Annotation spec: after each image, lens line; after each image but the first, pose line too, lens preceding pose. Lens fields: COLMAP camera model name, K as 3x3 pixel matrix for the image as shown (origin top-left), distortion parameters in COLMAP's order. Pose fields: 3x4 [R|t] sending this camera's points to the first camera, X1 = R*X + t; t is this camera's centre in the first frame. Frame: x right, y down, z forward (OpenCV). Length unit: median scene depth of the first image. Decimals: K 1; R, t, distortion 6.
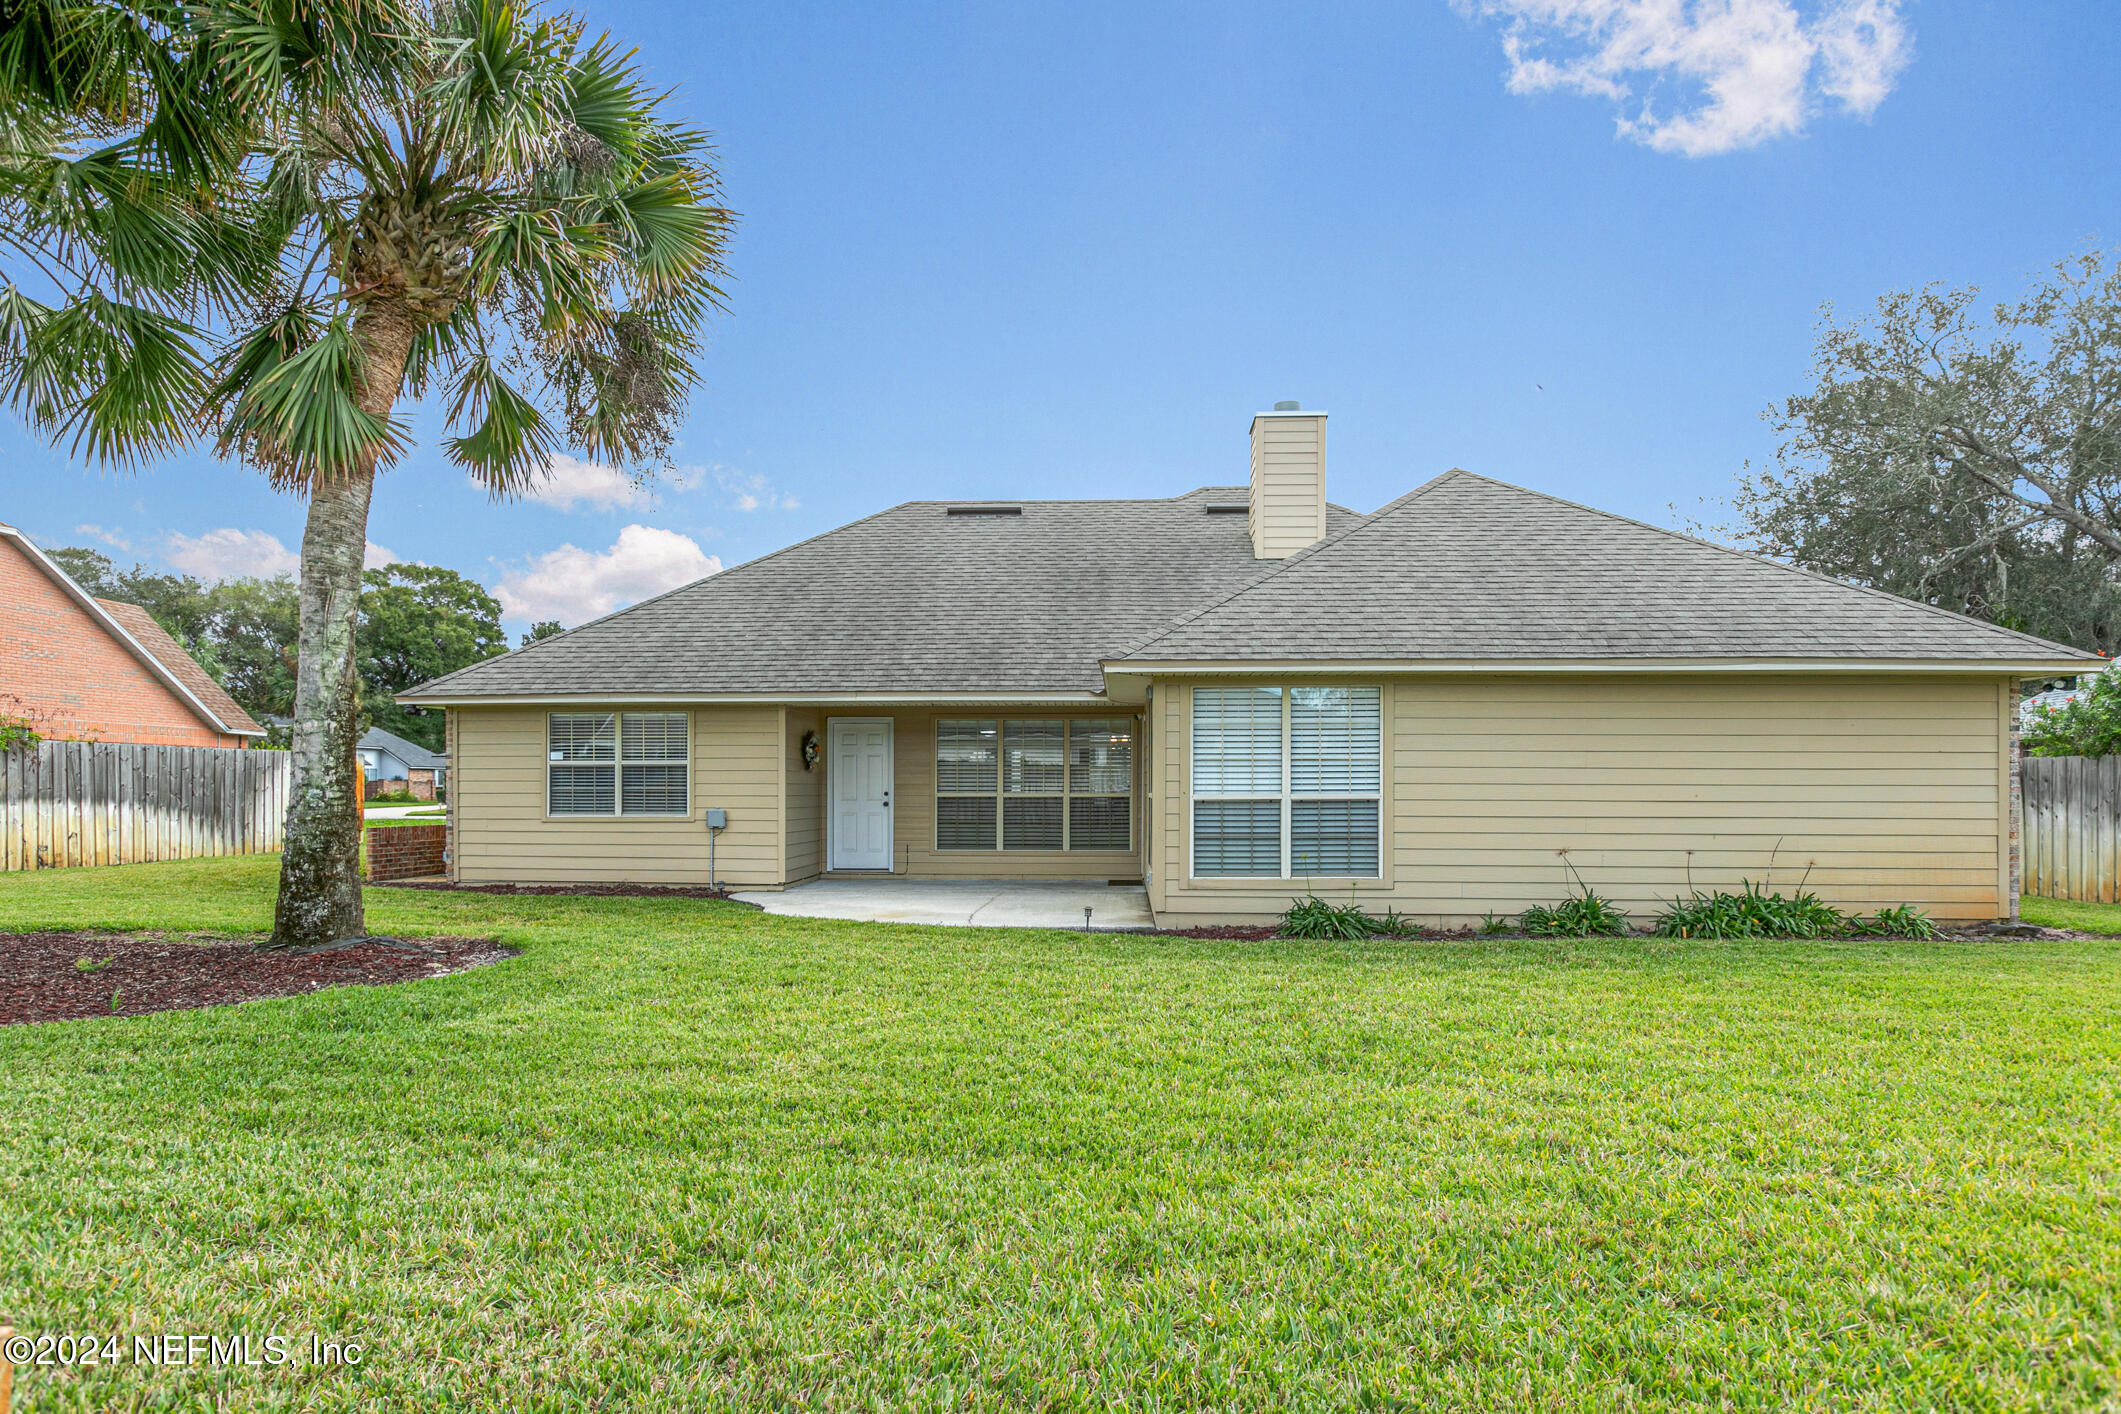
lens RADIAL K [[1189.4, 0, 1091.1], [0, 1189.4, 791.0], [0, 0, 1]] dist [0.003266, 0.003115]
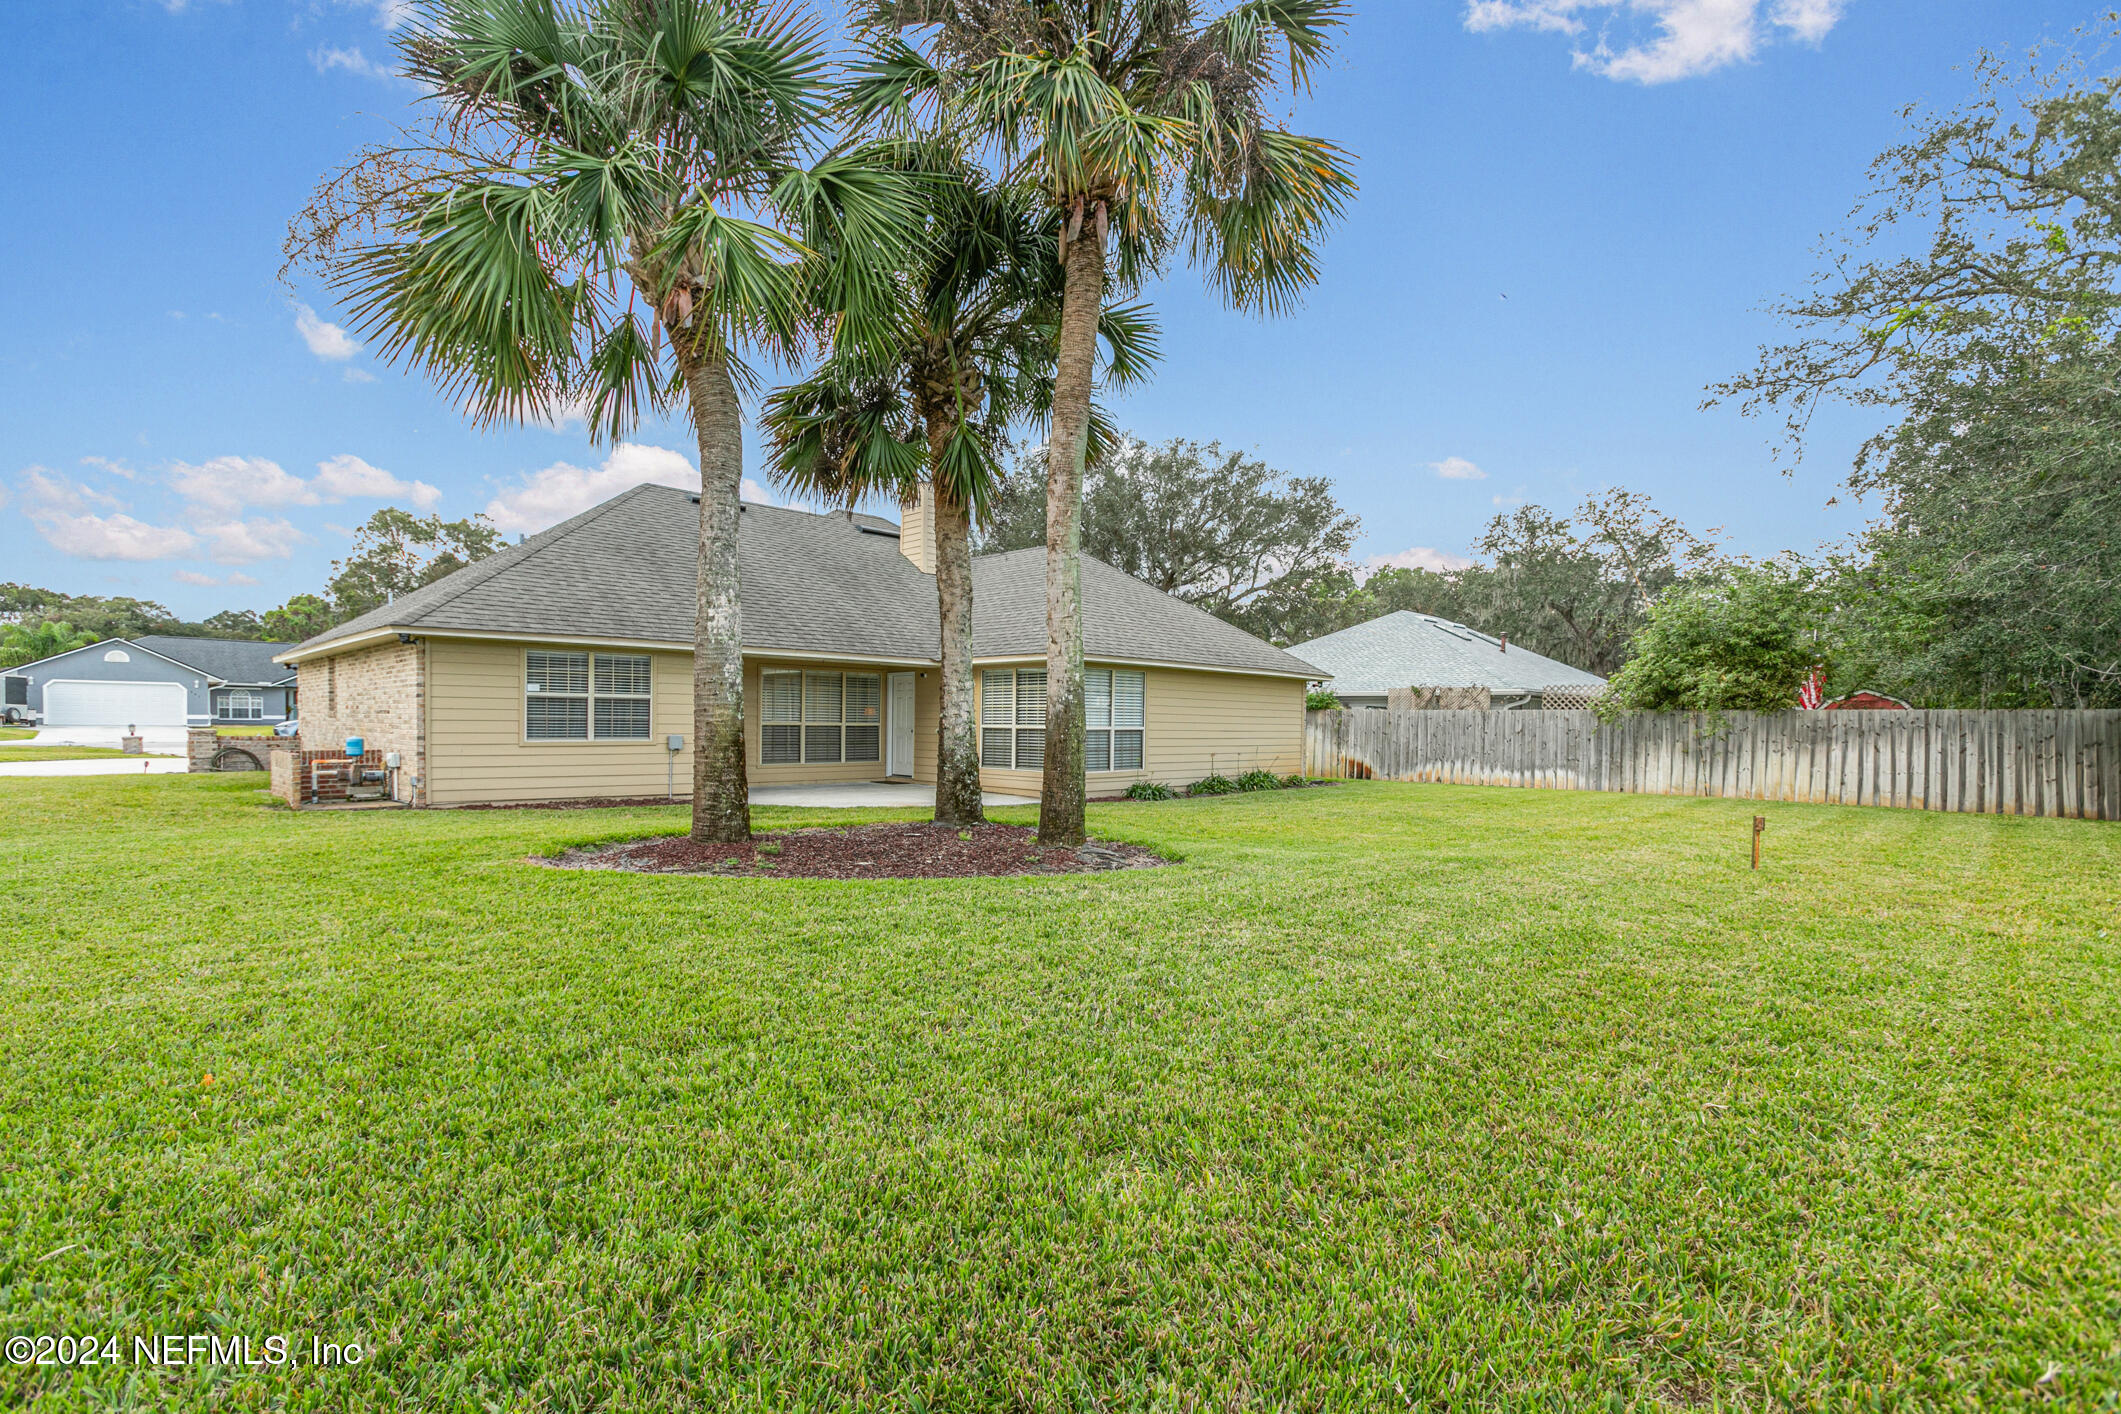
lens RADIAL K [[963.7, 0, 1060.4], [0, 963.7, 720.2], [0, 0, 1]] dist [-0.011192, 0.007358]
pose [[0.678323, 0.008942, 0.734709, -0.807254], [-0.013442, 0.999910, 0.000241, -0.005691], [-0.734641, -0.010040, 0.678382, 0.011664]]
